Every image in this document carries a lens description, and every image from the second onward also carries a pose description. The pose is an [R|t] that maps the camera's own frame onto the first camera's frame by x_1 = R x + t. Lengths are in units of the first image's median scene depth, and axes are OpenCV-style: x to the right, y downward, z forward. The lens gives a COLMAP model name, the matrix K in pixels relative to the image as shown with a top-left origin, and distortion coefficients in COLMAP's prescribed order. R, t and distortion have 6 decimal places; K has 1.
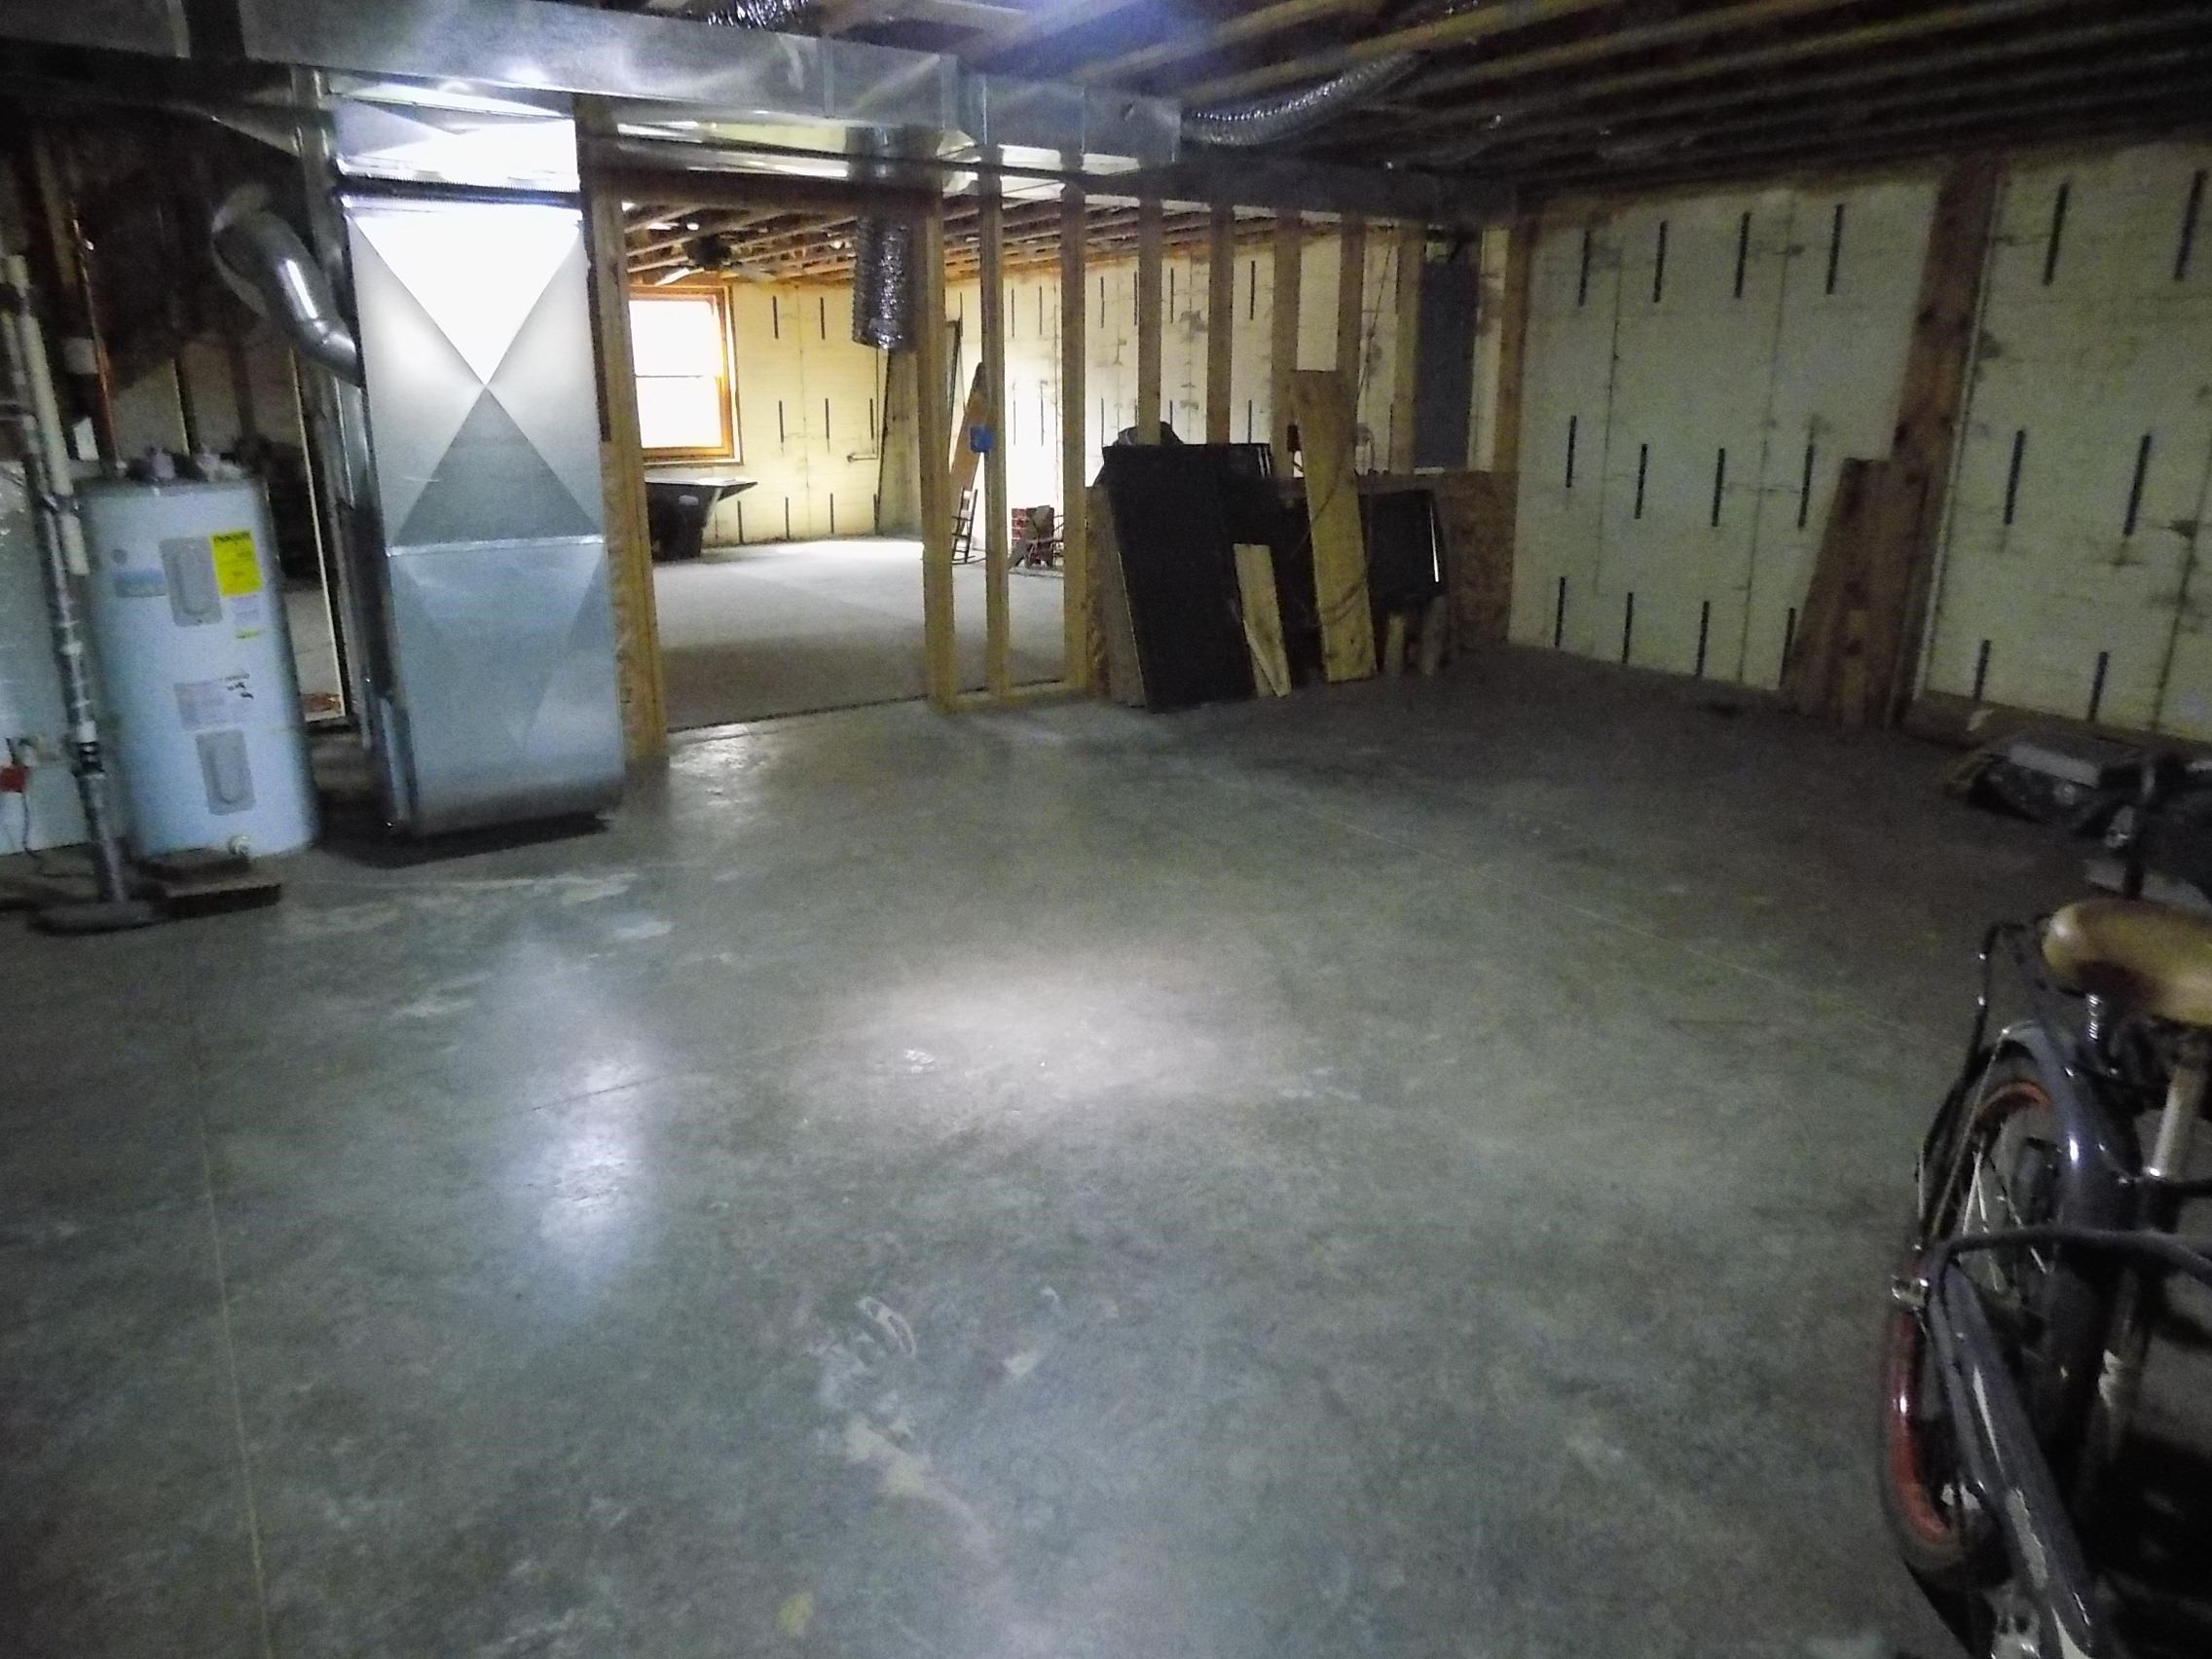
lens RADIAL K [[1514.0, 0, 1120.6], [0, 1514.0, 828.6], [0, 0, 1]] dist [-0.079172, 0.069709]
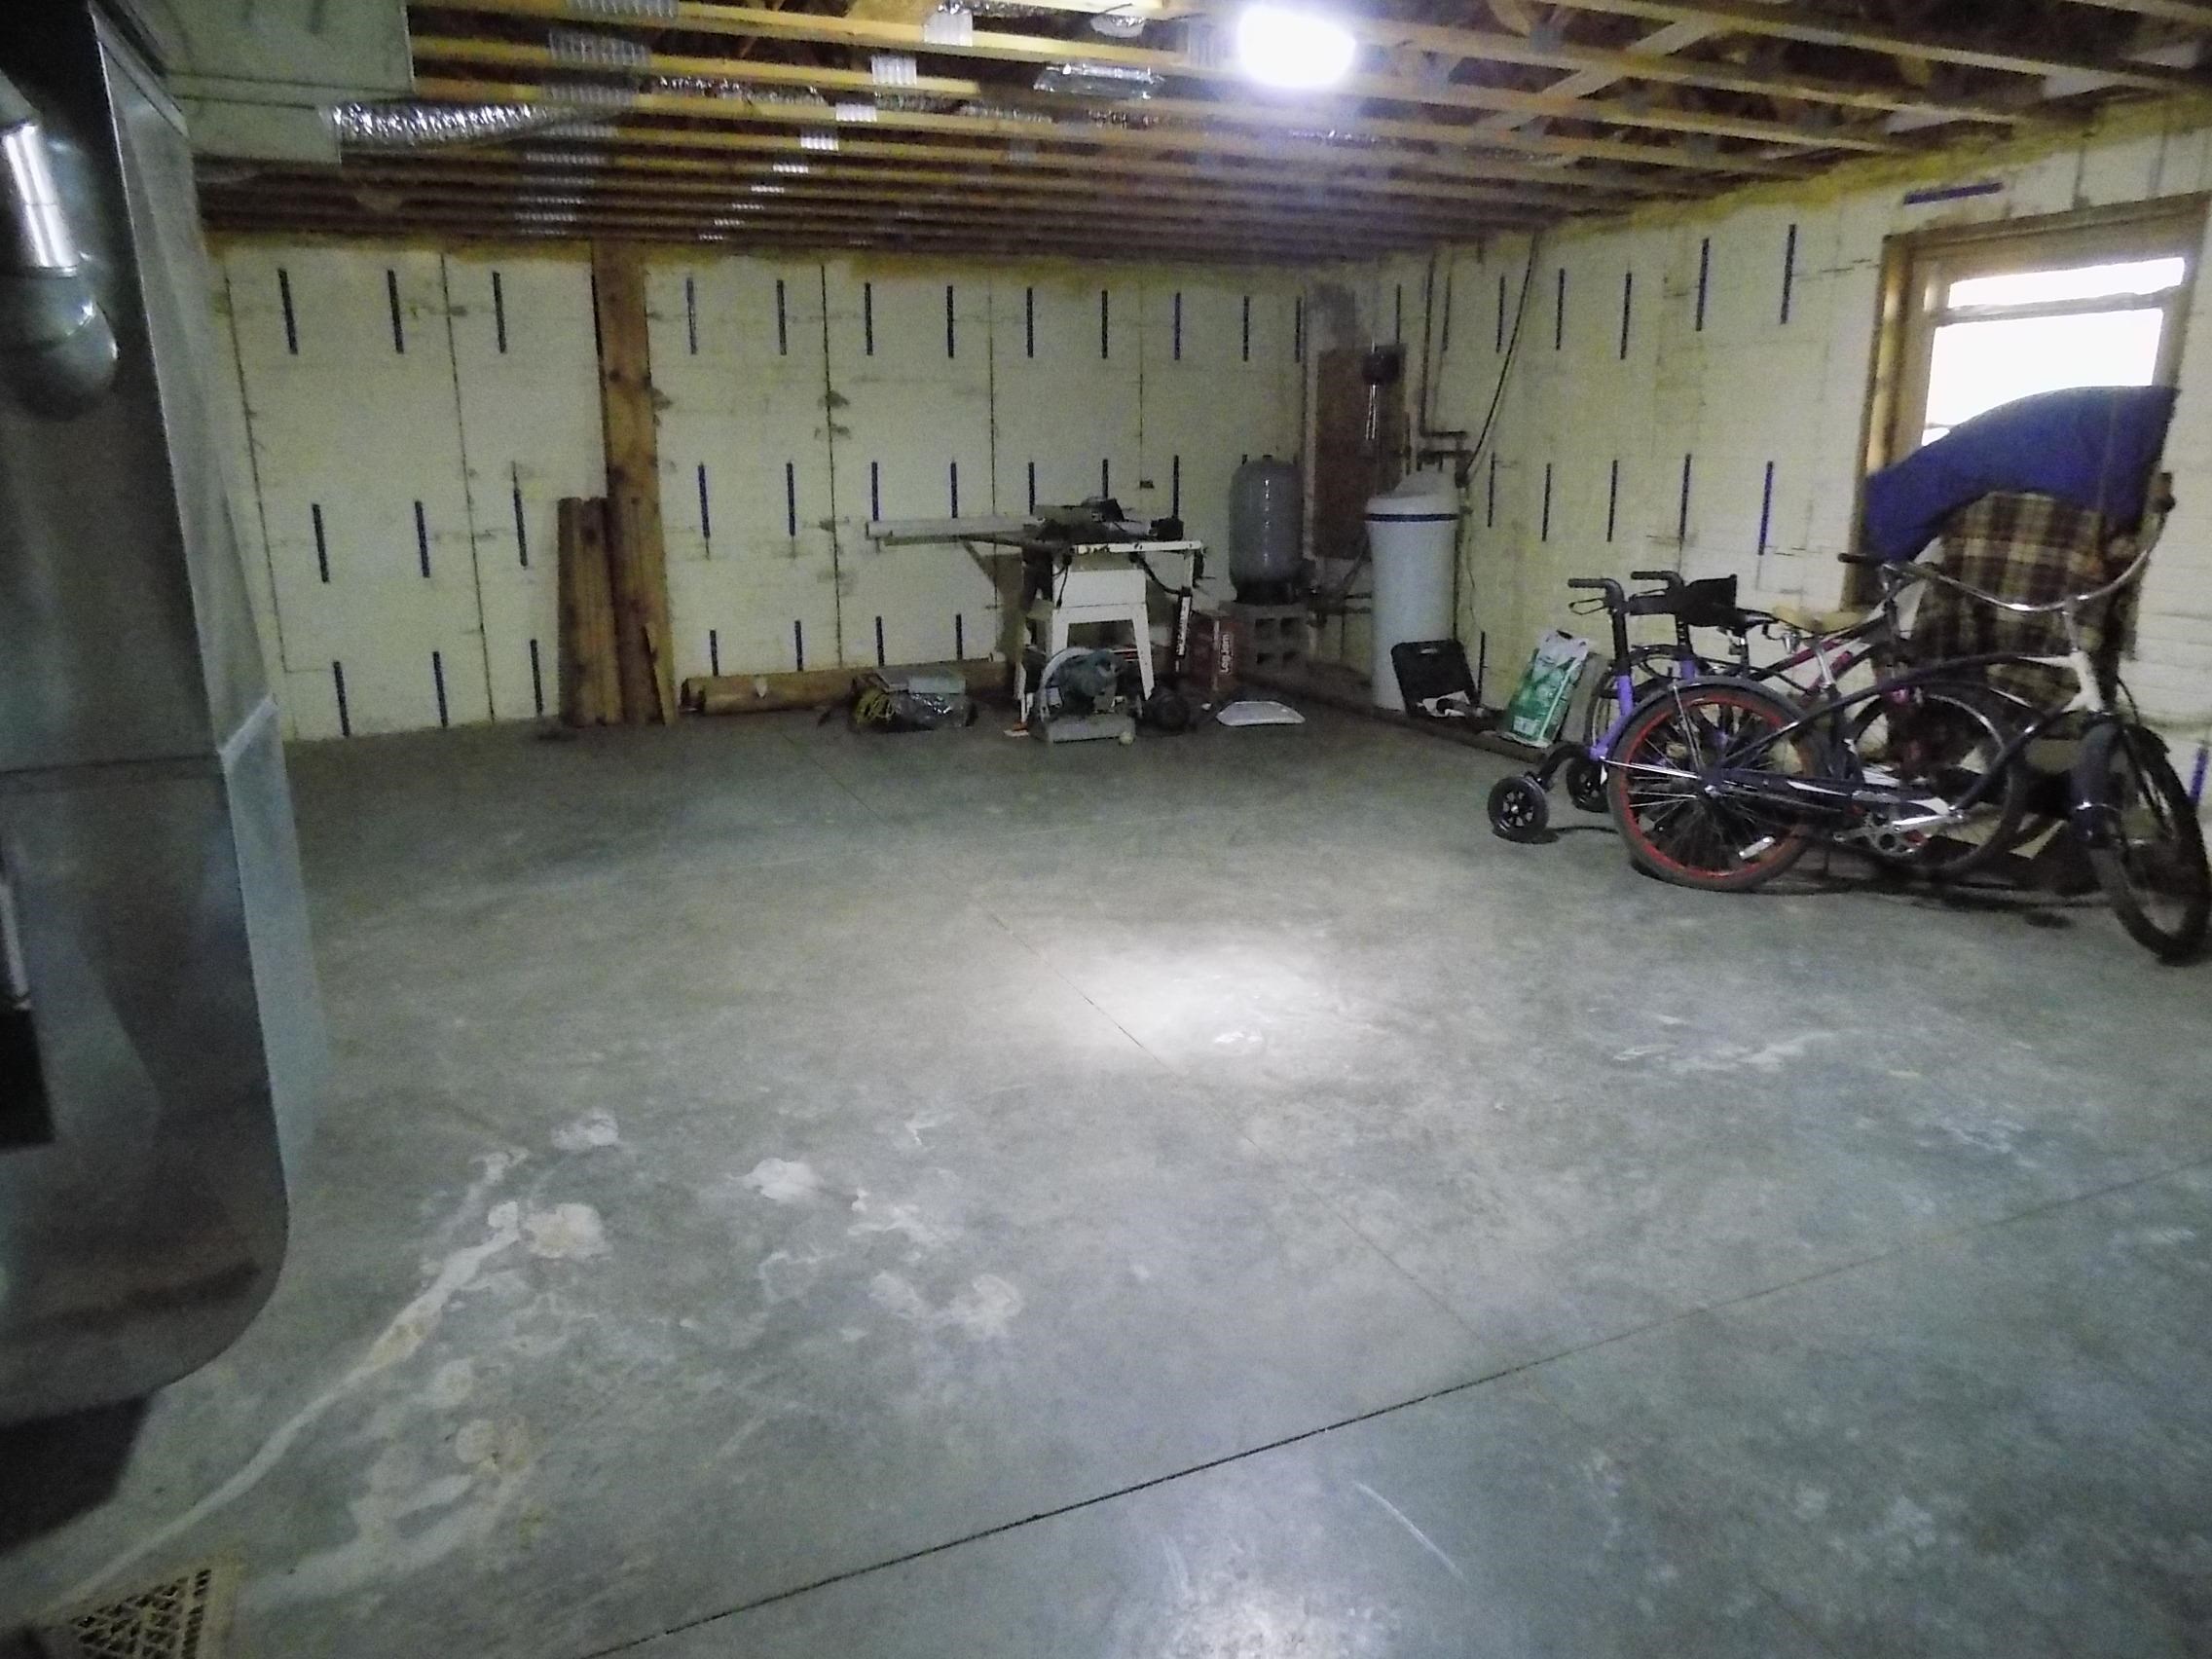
lens RADIAL K [[1514.0, 0, 1122.6], [0, 1514.0, 833.2], [0, 0, 1]] dist [-0.079172, 0.069709]
pose [[0.178760, -0.261502, 0.948505, -0.874787], [0.292615, 0.934542, 0.202504, -0.177177], [-0.939373, 0.241347, 0.243578, 0.585363]]
